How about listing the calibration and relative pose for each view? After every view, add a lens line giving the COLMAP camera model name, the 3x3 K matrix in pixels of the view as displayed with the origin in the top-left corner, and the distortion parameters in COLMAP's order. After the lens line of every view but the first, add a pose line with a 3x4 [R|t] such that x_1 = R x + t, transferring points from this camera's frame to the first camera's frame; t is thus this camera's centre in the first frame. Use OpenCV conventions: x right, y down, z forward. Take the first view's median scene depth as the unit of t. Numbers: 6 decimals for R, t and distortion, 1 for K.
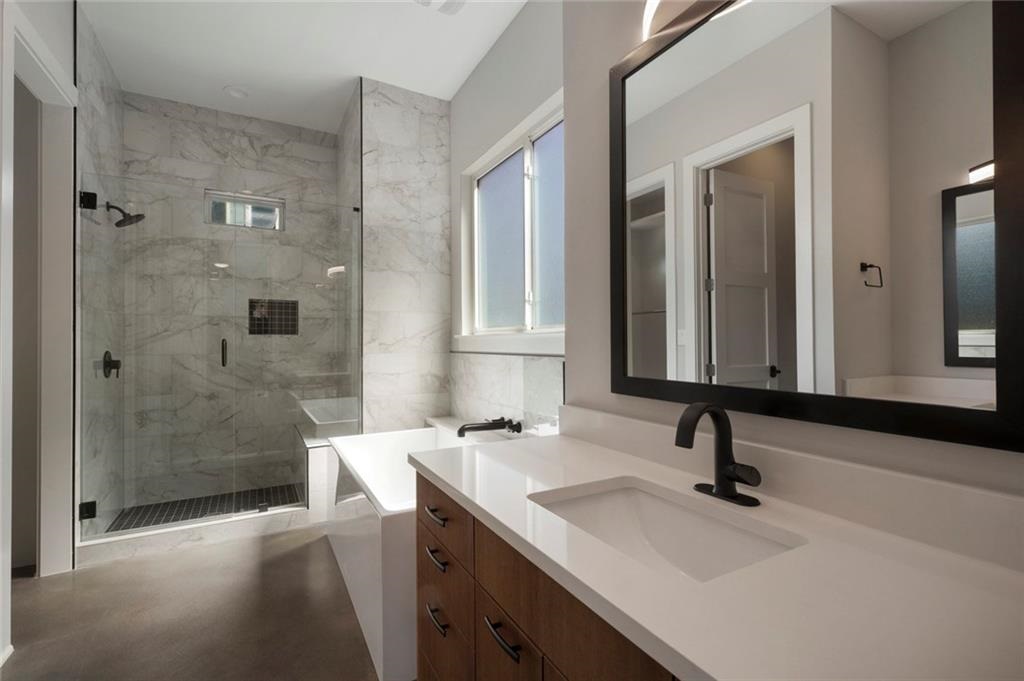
lens RADIAL K [[463.2, 0, 512.0], [0, 463.2, 336.9], [0, 0, 1]] dist [-0.000030, 0.000318]
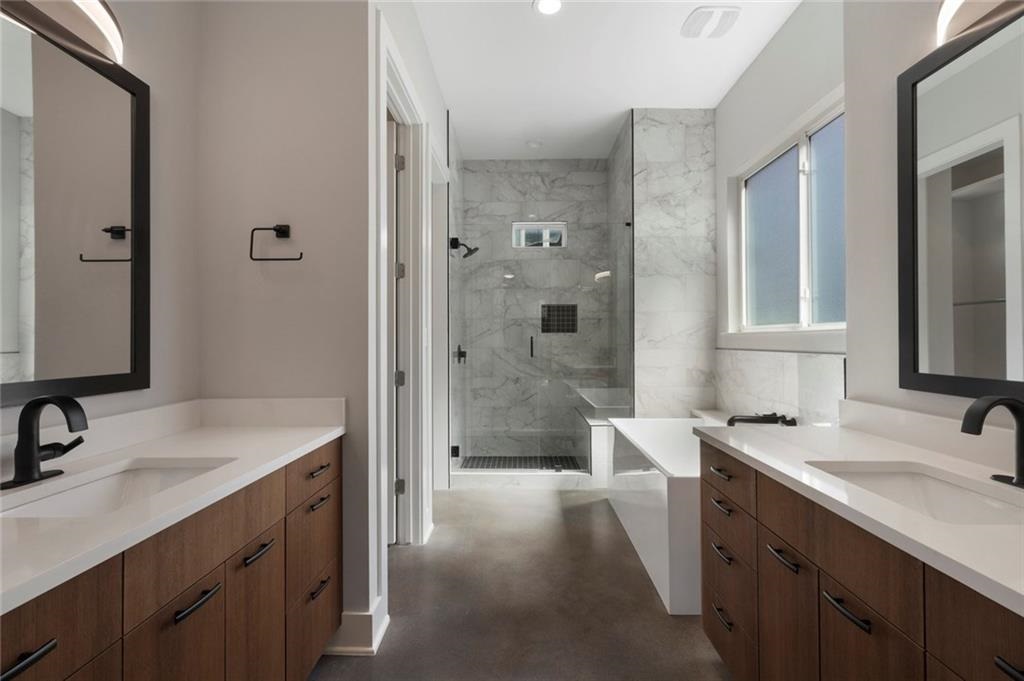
lens RADIAL K [[463.2, 0, 512.0], [0, 463.2, 336.9], [0, 0, 1]] dist [-0.000030, 0.000318]
pose [[0.865028, -0.000730, -0.501724, -0.007087], [0.004159, 0.999975, 0.005715, -0.001860], [0.501707, -0.007030, 0.865009, -0.147741]]
